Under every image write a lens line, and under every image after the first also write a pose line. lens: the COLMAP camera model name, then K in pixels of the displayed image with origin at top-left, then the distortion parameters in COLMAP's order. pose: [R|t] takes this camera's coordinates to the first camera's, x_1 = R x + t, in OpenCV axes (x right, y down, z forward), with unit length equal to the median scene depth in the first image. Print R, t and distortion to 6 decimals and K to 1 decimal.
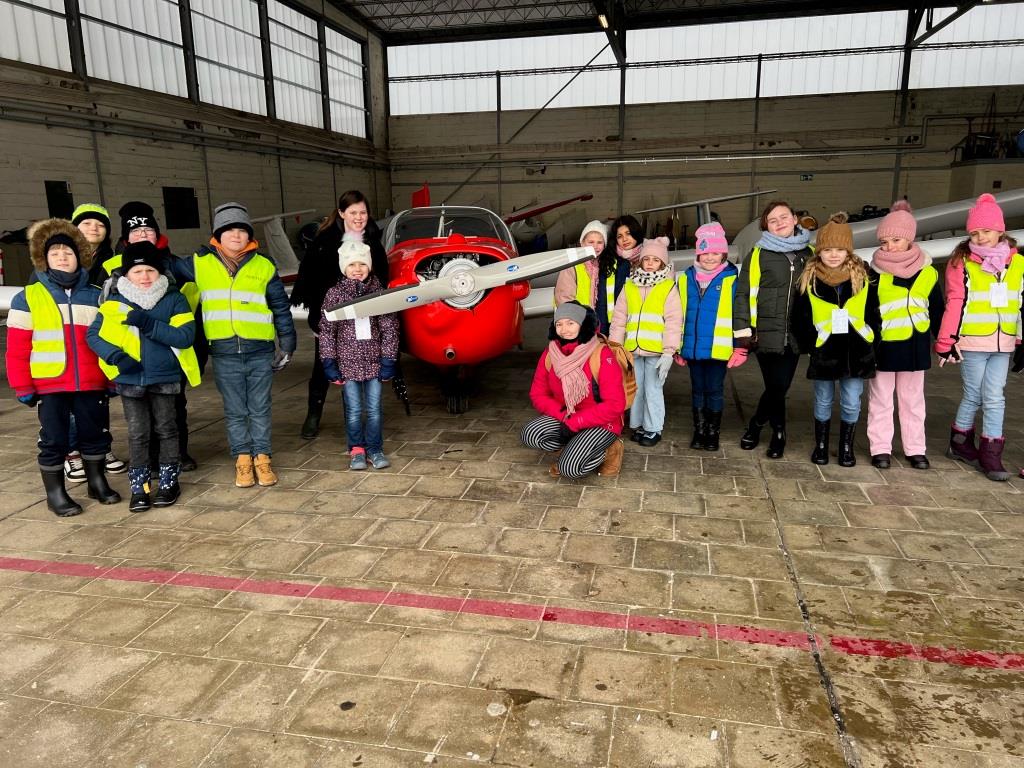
lens RADIAL K [[775.5, 0, 495.5], [0, 775.5, 383.8], [0, 0, 1]] dist [0.043252, -0.010372]
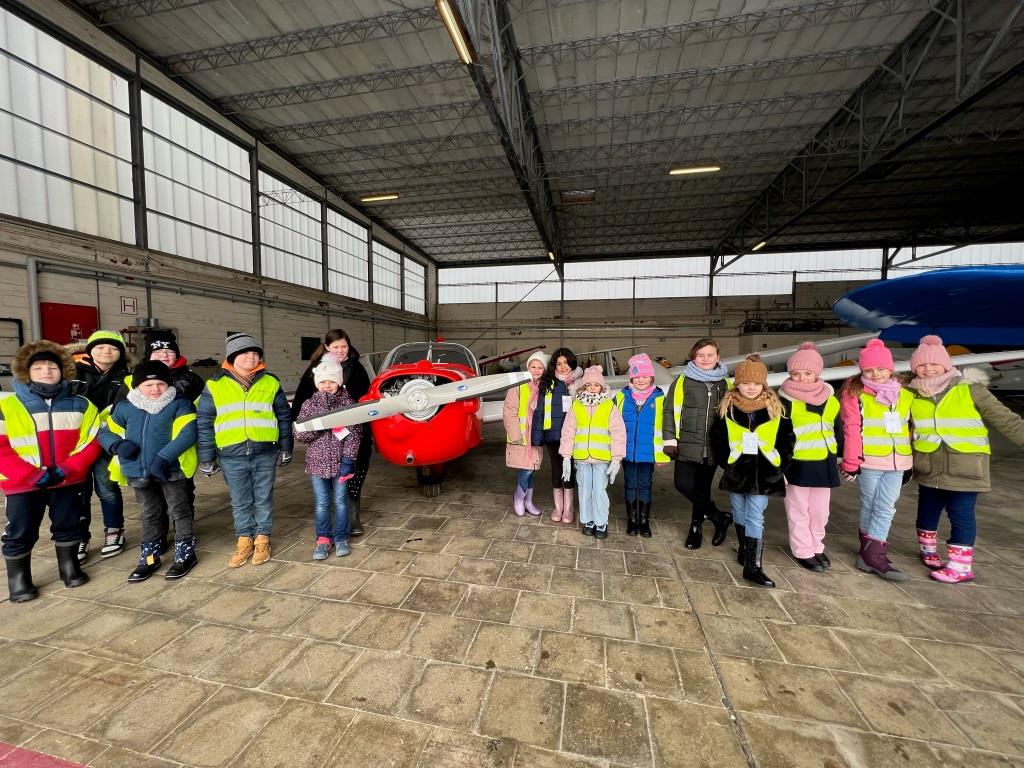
lens RADIAL K [[407.3, 0, 512.0], [0, 407.3, 384.0], [0, 0, 1]] dist [-0.000793, 0.000062]
pose [[0.999299, 0.018435, 0.032573, 0.068066], [-0.013336, 0.988542, -0.150354, -0.055391], [-0.034972, 0.149814, 0.988095, 0.340135]]
